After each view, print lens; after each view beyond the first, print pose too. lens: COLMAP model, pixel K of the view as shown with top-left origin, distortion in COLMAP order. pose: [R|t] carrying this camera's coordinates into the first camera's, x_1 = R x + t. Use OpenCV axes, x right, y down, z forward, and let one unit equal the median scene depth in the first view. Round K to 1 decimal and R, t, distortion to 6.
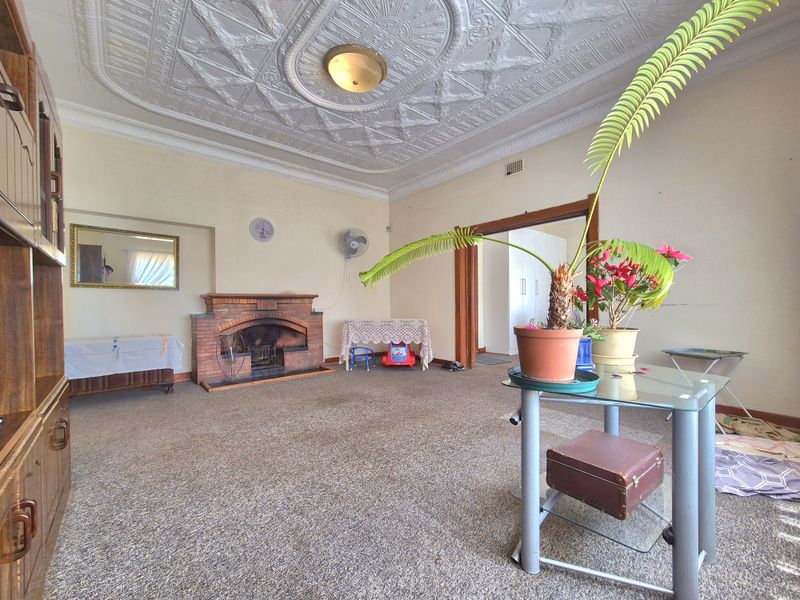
lens RADIAL K [[331.7, 0, 397.8], [0, 331.7, 304.6], [0, 0, 1]] dist [-0.000712, 0.000016]
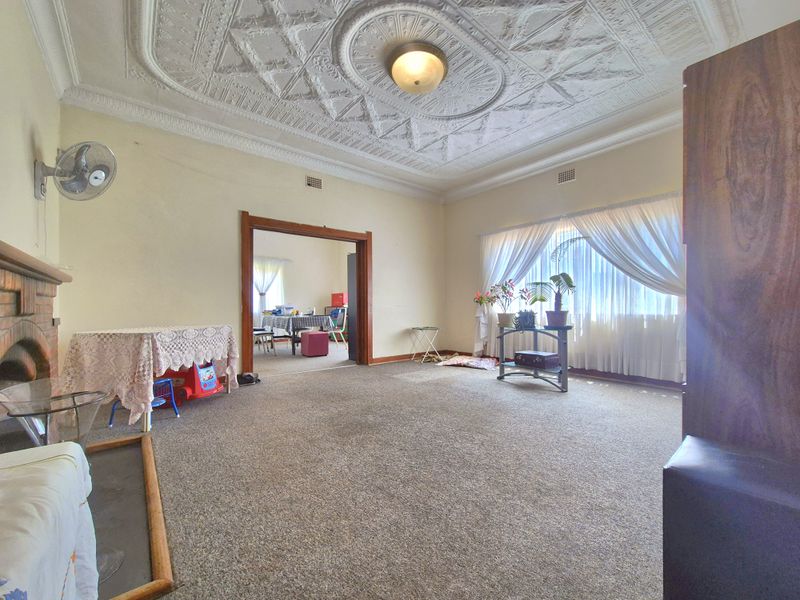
lens RADIAL K [[331.7, 0, 397.8], [0, 331.7, 304.6], [0, 0, 1]] dist [-0.000712, 0.000016]
pose [[0.020438, 0.014552, 0.999685, -0.730907], [0.003506, 0.999887, -0.014627, 0.014169], [-0.999785, 0.003804, 0.020385, 0.675229]]
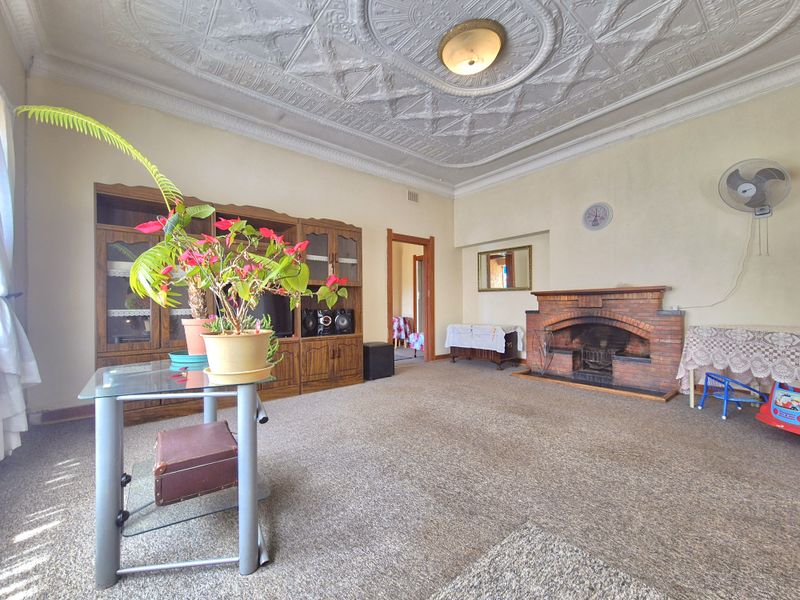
lens RADIAL K [[331.7, 0, 397.8], [0, 331.7, 304.6], [0, 0, 1]] dist [-0.000712, 0.000016]
pose [[-0.020930, 0.001109, -0.999780, 0.523984], [0.009945, 0.999950, 0.000901, 0.003342], [0.999731, -0.009924, -0.020940, 0.524029]]
